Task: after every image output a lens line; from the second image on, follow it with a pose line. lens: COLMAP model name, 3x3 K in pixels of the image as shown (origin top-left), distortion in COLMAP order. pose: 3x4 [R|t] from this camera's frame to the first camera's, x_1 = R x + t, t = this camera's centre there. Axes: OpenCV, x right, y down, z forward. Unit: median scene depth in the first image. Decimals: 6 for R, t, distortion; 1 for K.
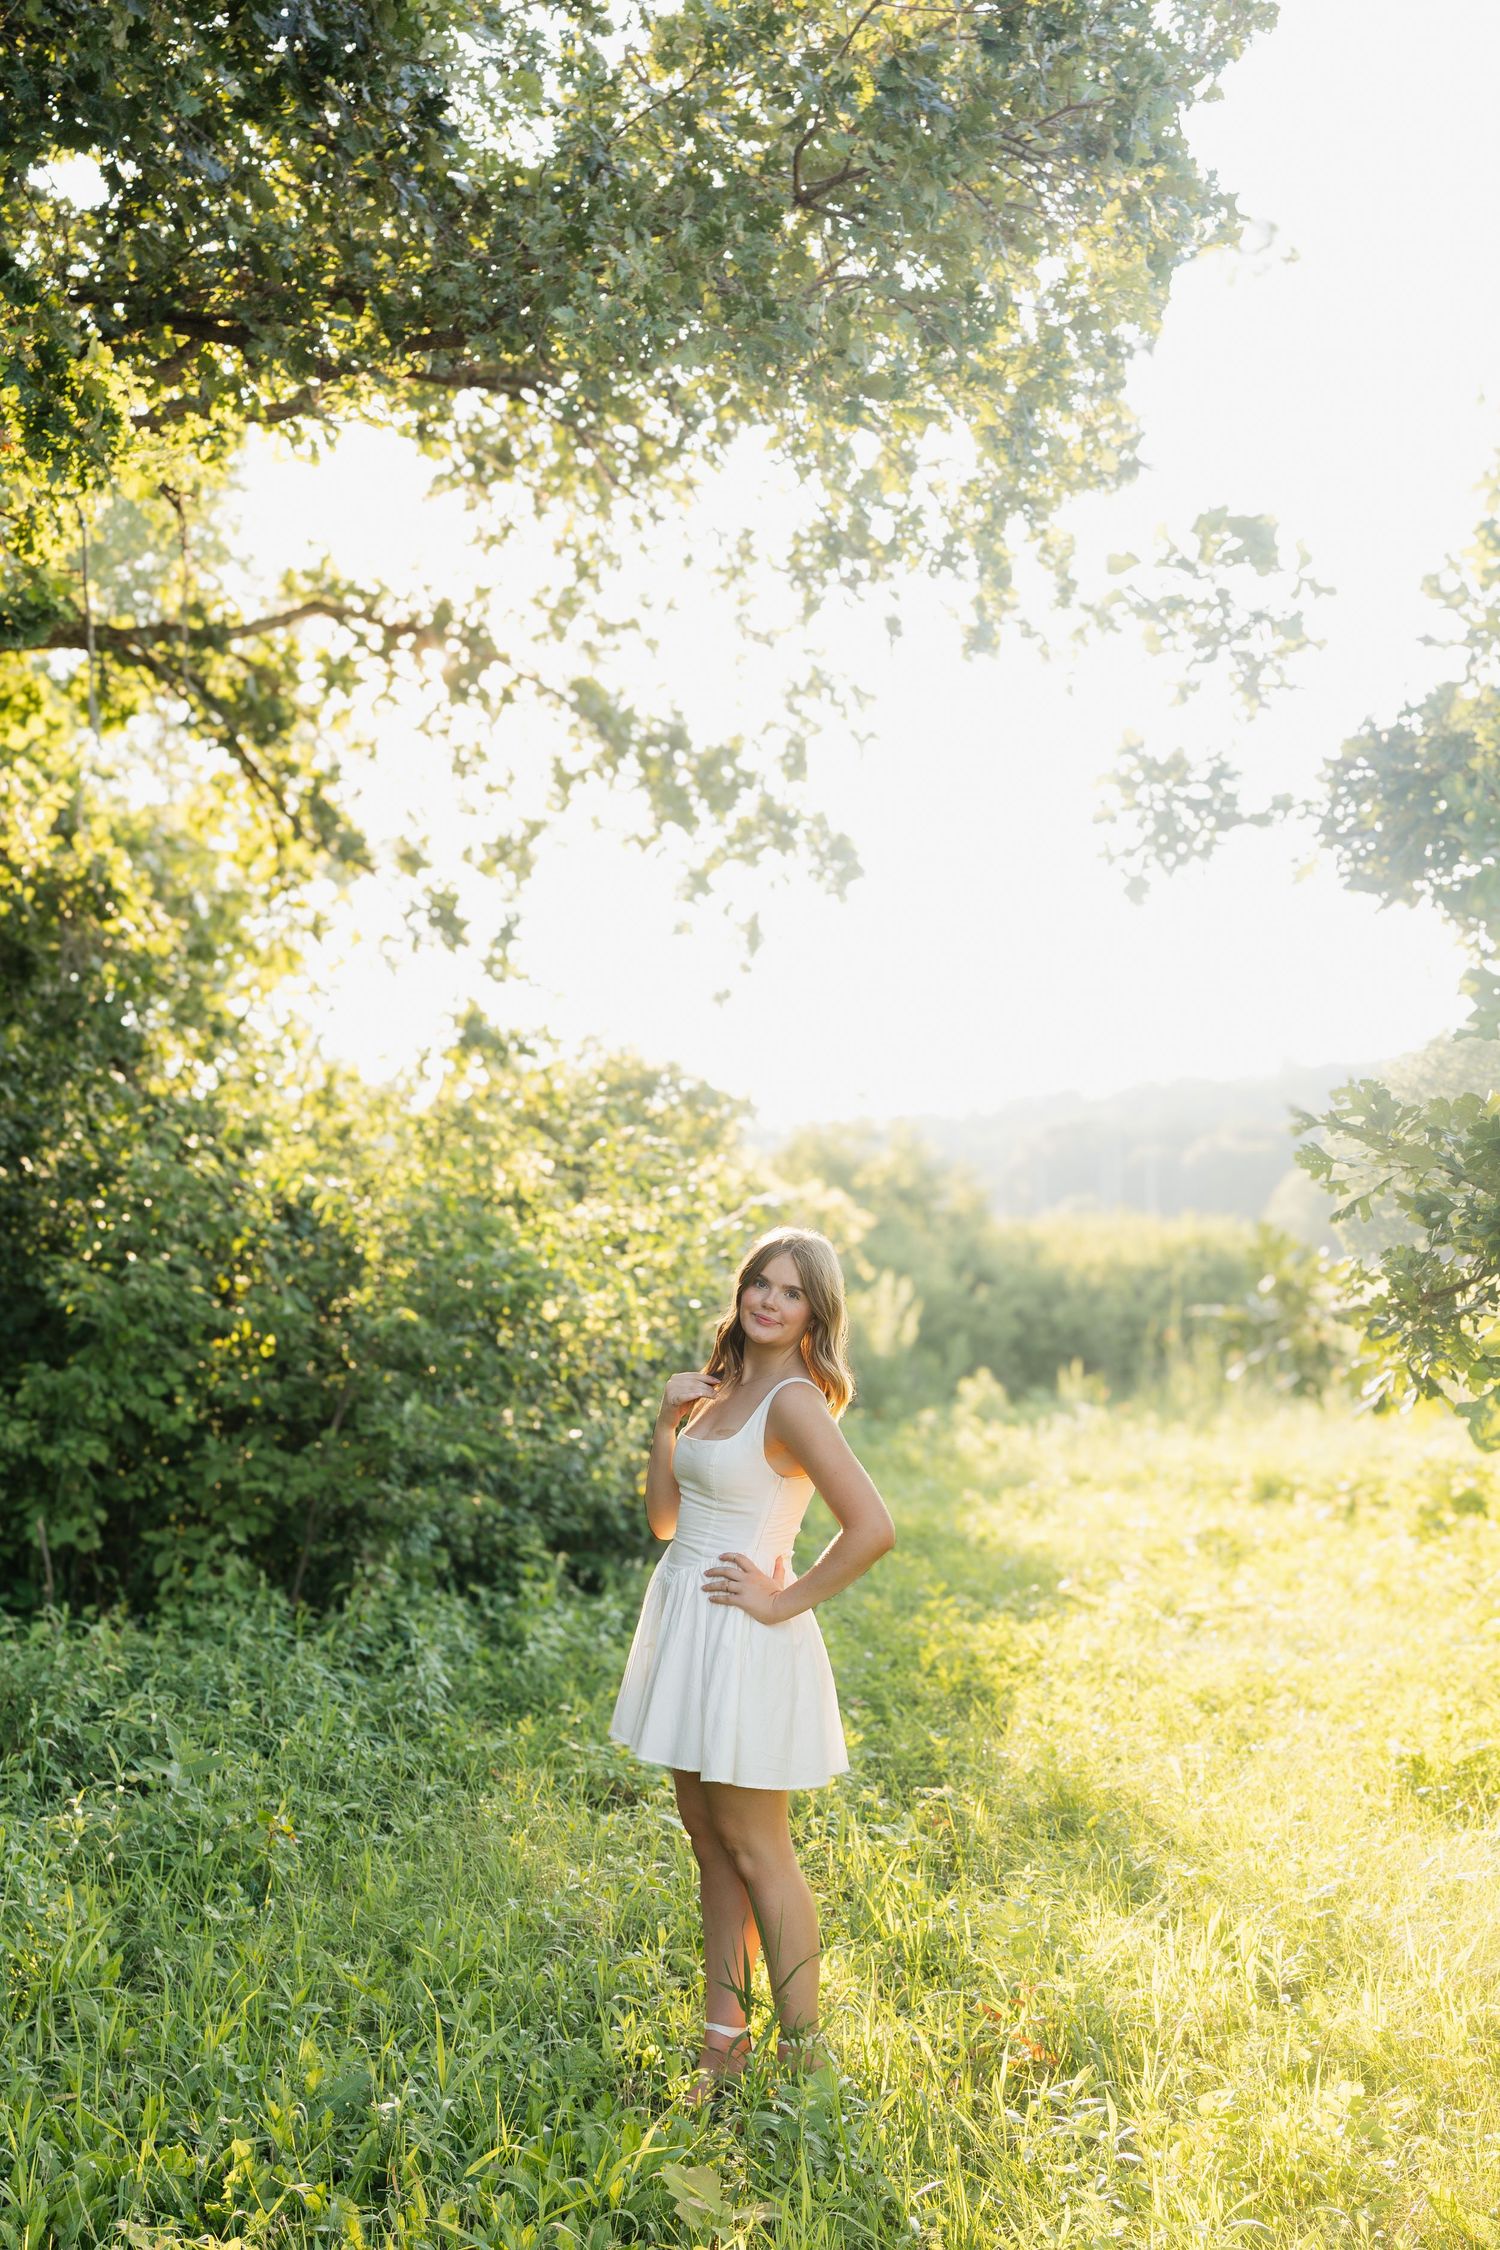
lens RADIAL K [[2155.9, 0, 742.3], [0, 2155.9, 1020.2], [0, 0, 1]] dist [-0.011516, 0.009160]
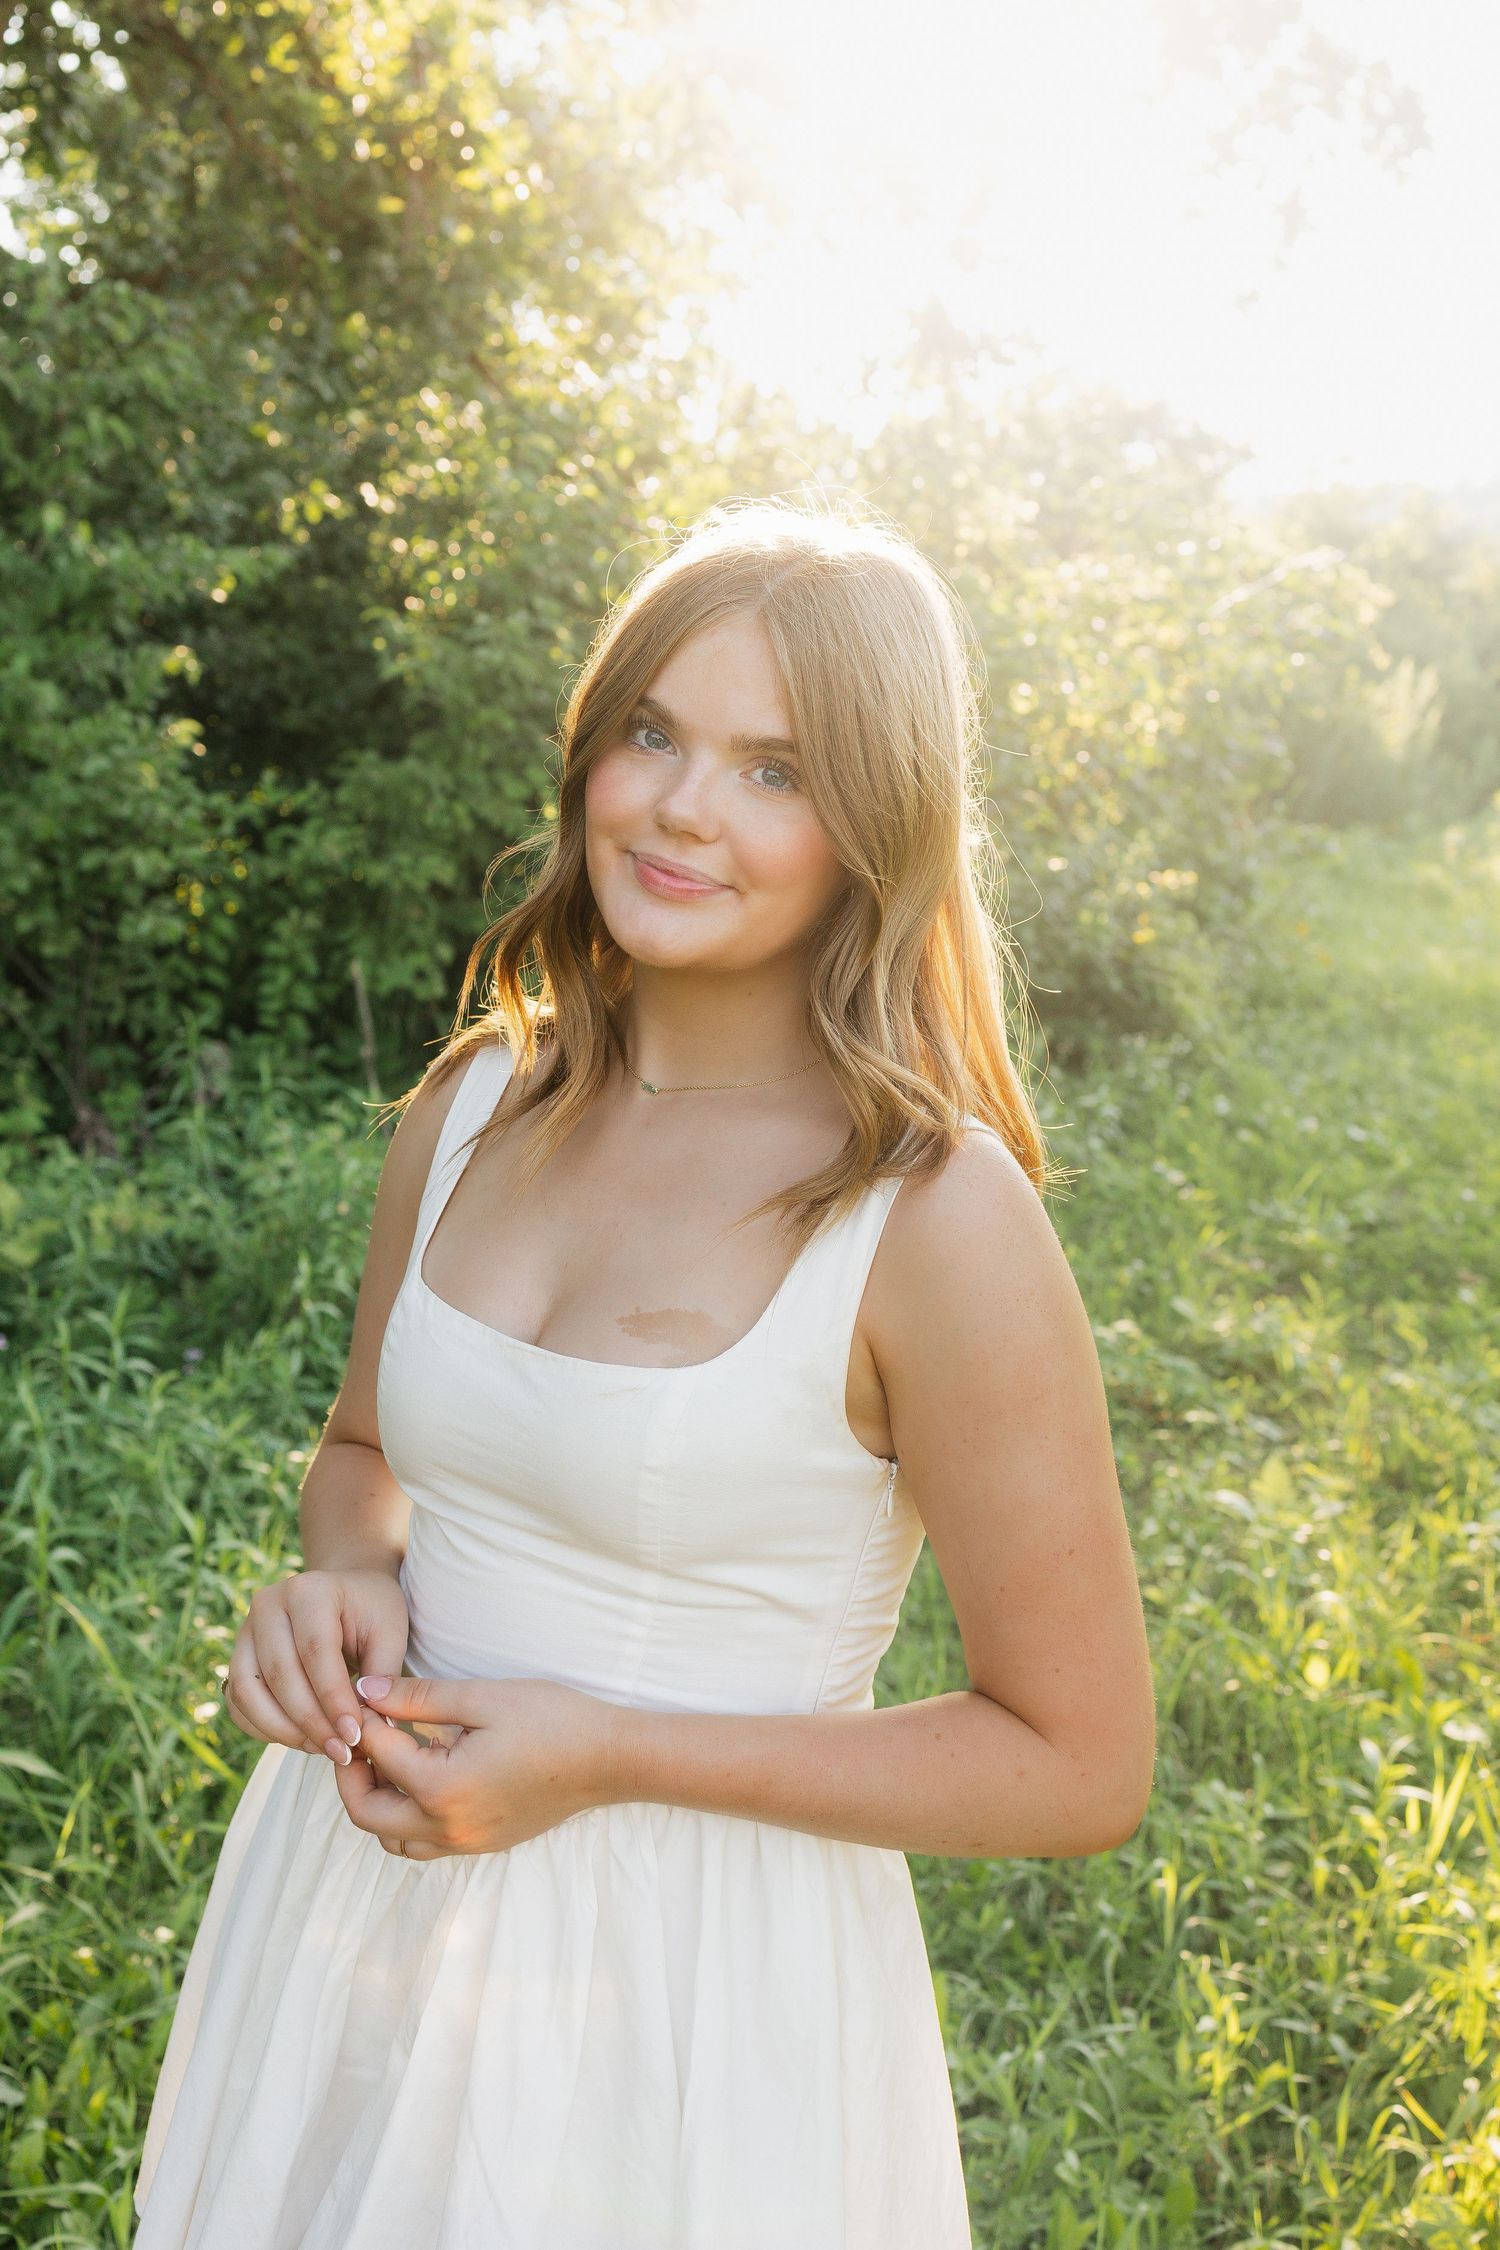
lens RADIAL K [[2155.9, 0, 742.3], [0, 2155.9, 1020.2], [0, 0, 1]] dist [-0.011516, 0.009160]
pose [[0.979893, 0.060562, -0.190109, -0.035145], [-0.004127, 0.958768, 0.284160, 0.025904], [0.199480, -0.277662, 0.939740, 0.222957]]
